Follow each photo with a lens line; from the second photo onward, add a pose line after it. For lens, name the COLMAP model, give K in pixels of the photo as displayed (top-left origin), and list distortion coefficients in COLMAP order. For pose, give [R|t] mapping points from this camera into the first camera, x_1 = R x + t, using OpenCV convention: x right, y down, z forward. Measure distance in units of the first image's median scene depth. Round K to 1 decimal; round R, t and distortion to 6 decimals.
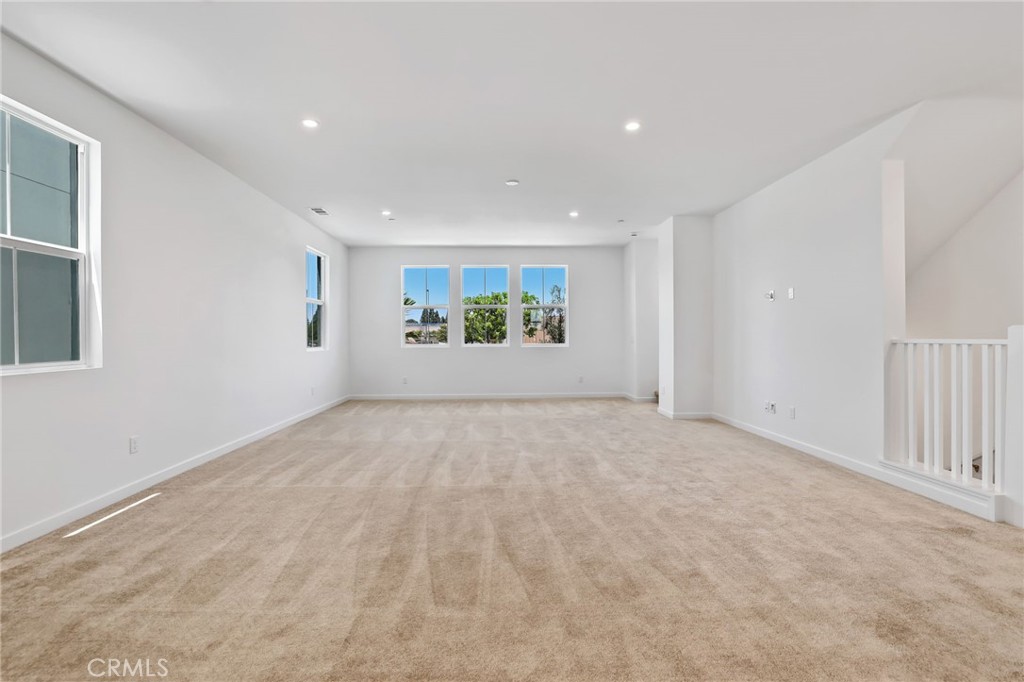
lens RADIAL K [[451.3, 0, 505.7], [0, 451.3, 337.3], [0, 0, 1]] dist [-0.012940, -0.000098]
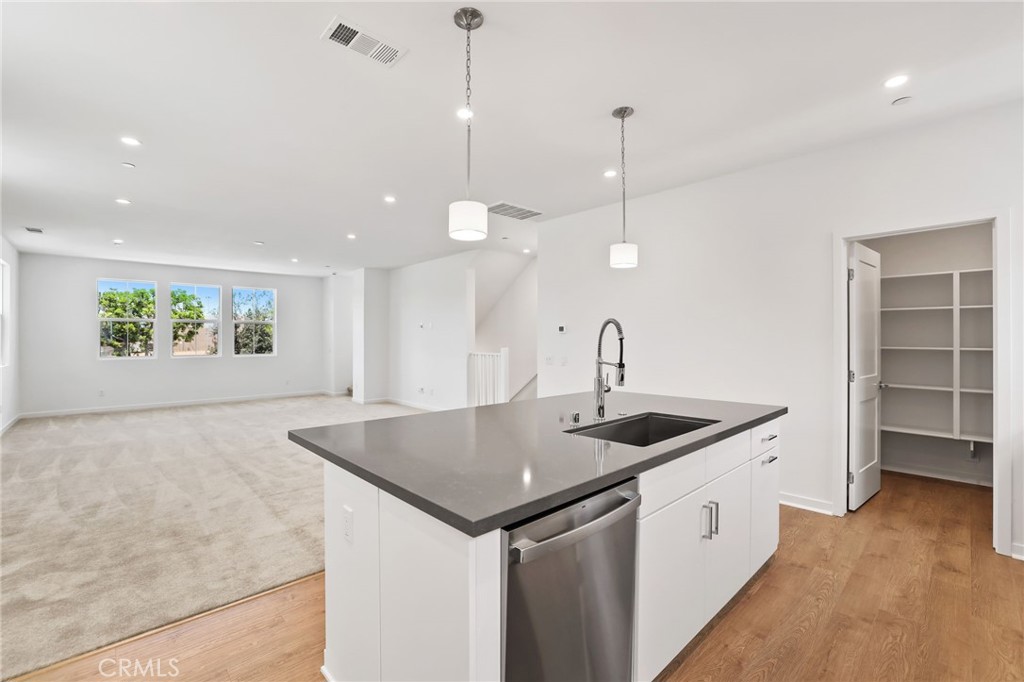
lens RADIAL K [[451.3, 0, 514.9], [0, 451.3, 340.4], [0, 0, 1]] dist [-0.012940, -0.000098]
pose [[0.751581, 0.000212, 0.659641, -0.227181], [-0.002596, 0.999993, 0.002636, -0.033149], [-0.659636, -0.003694, 0.751576, -0.433329]]
